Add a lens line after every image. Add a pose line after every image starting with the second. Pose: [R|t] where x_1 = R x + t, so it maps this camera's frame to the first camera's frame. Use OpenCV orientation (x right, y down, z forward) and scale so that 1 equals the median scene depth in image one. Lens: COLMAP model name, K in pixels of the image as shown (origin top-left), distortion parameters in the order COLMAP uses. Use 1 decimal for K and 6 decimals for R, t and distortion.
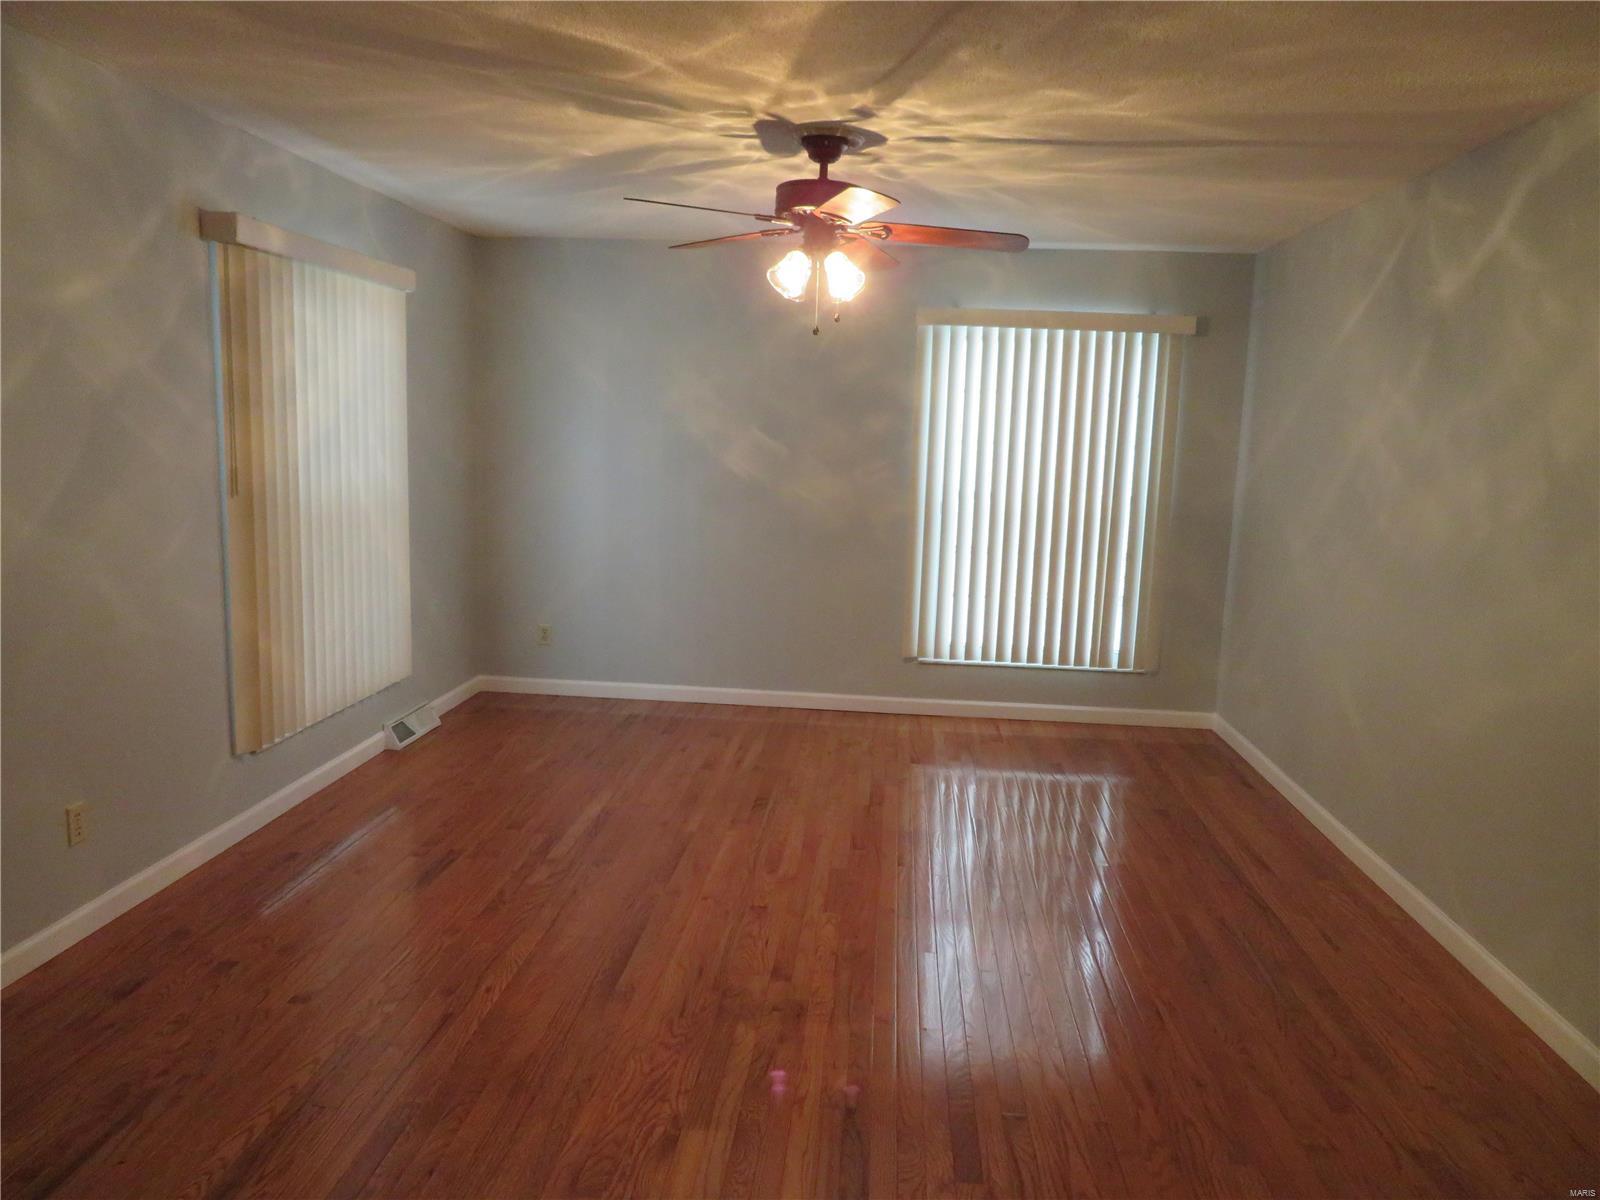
lens RADIAL K [[1146.6, 0, 810.5], [0, 1146.6, 600.3], [0, 0, 1]] dist [-0.012432, 0.002676]
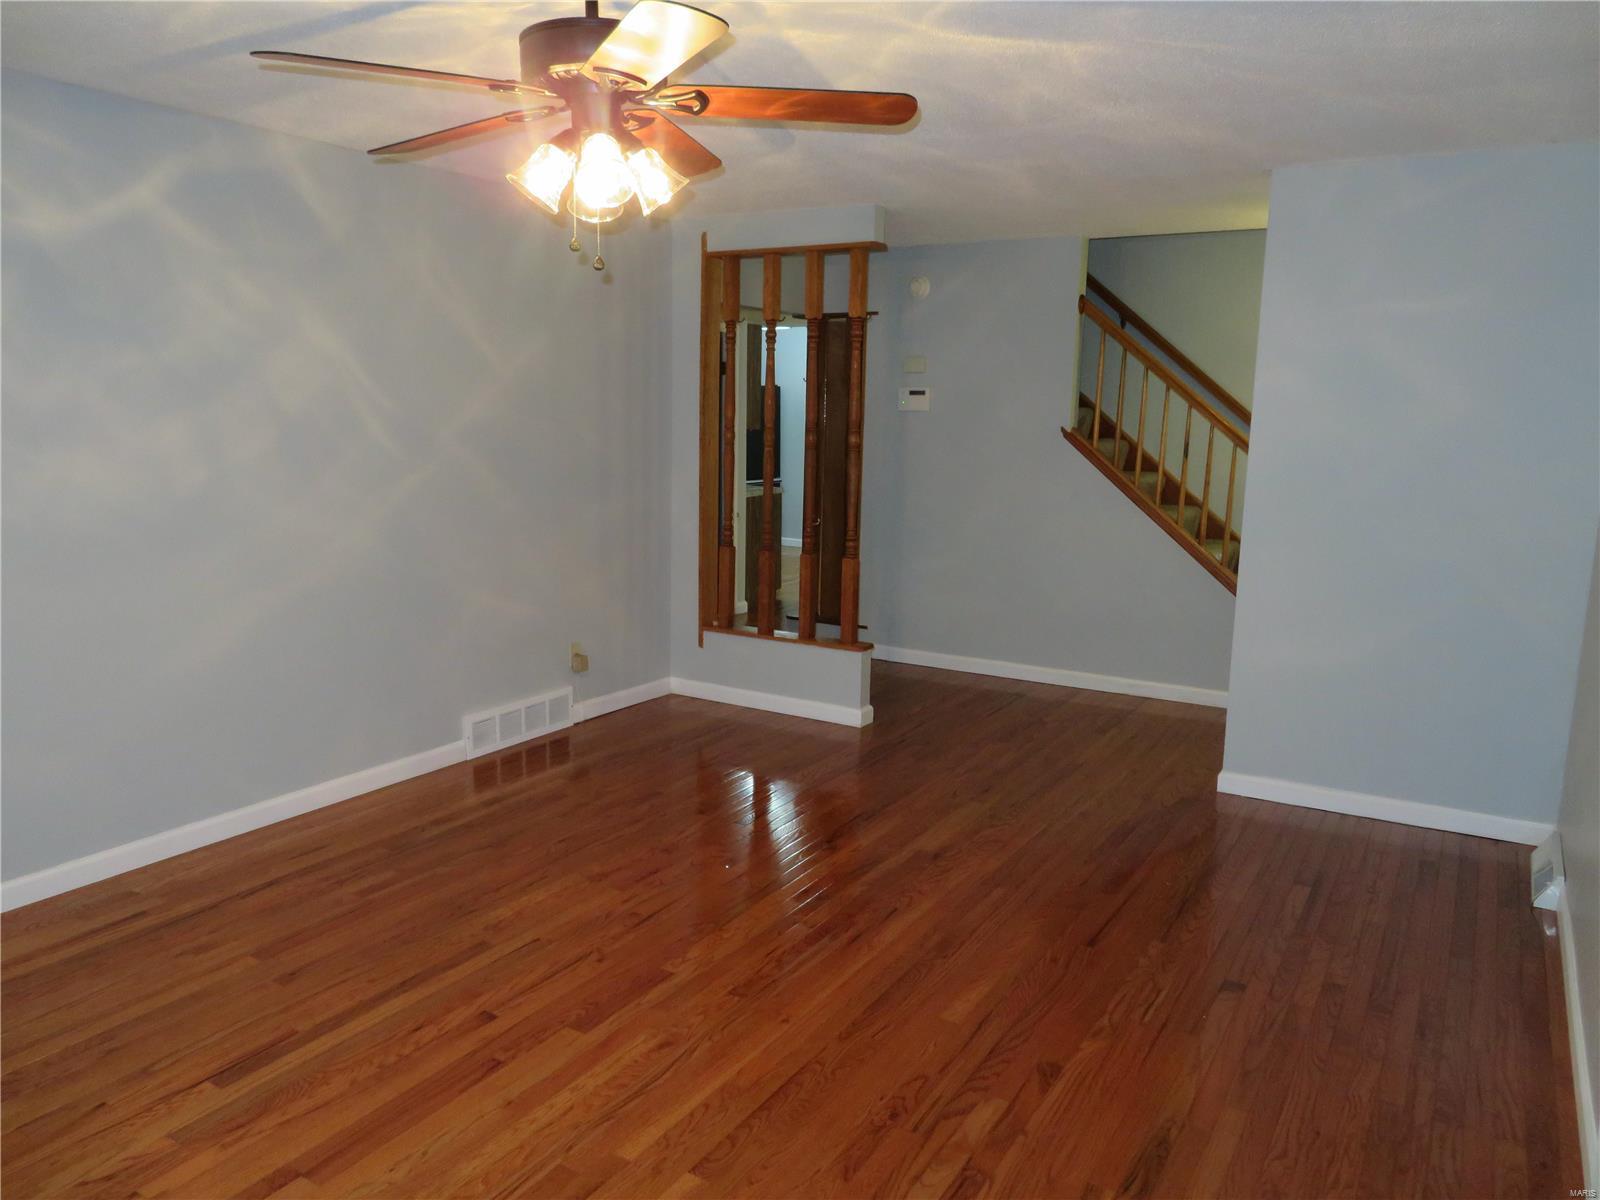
lens RADIAL K [[1146.6, 0, 810.5], [0, 1146.6, 600.3], [0, 0, 1]] dist [-0.012432, 0.002676]
pose [[-0.892530, -0.122565, 0.434014, -0.415087], [0.020210, 0.950525, 0.309989, -0.258463], [-0.450535, 0.285446, -0.845896, 1.578693]]
